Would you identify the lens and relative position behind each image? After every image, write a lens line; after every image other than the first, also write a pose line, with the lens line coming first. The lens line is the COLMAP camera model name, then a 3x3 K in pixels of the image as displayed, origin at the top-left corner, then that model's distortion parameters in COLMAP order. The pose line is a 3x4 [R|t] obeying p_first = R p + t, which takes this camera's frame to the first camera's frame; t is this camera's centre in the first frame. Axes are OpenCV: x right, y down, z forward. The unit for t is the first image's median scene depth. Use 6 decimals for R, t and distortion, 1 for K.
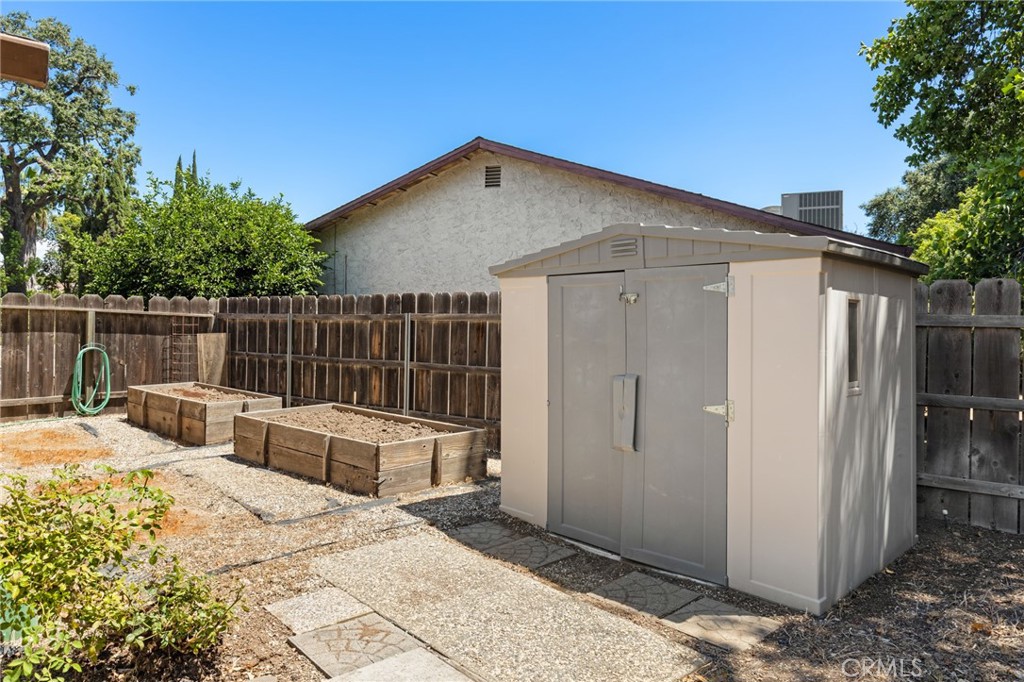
lens RADIAL K [[684.8, 0, 511.9], [0, 684.8, 332.4], [0, 0, 1]] dist [-0.000460, 0.000556]
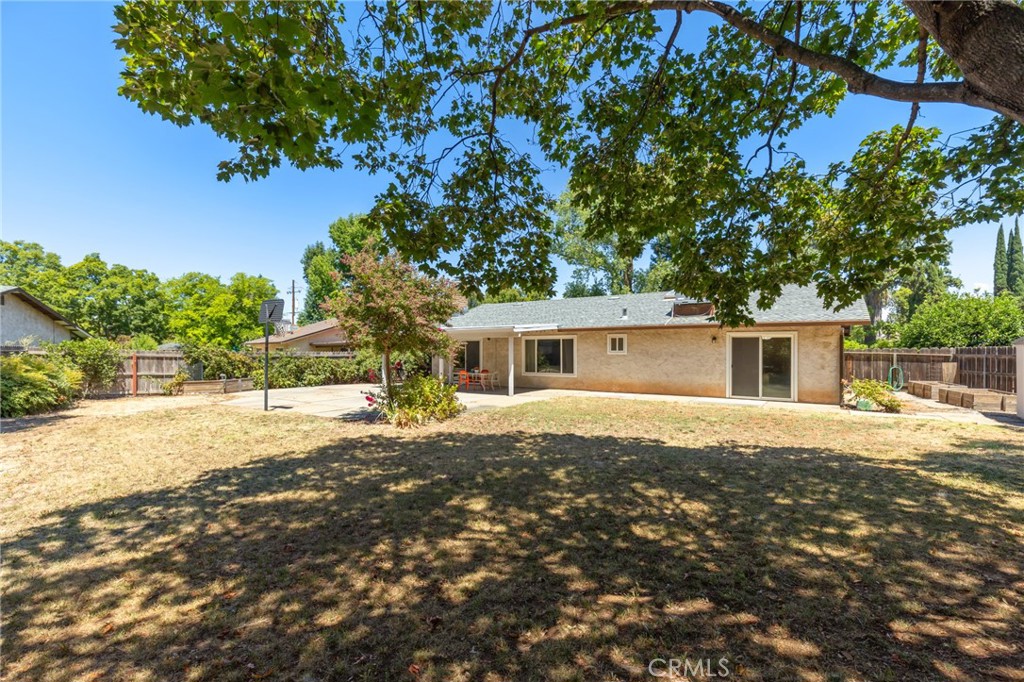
lens RADIAL K [[468.8, 0, 511.6], [0, 468.8, 340.6], [0, 0, 1]] dist [-0.000334, 0.000020]
pose [[0.284792, -0.034859, -0.957955, 0.713174], [-0.010841, 0.999158, -0.039581, 0.006114], [0.958528, 0.021658, 0.284174, -0.961696]]
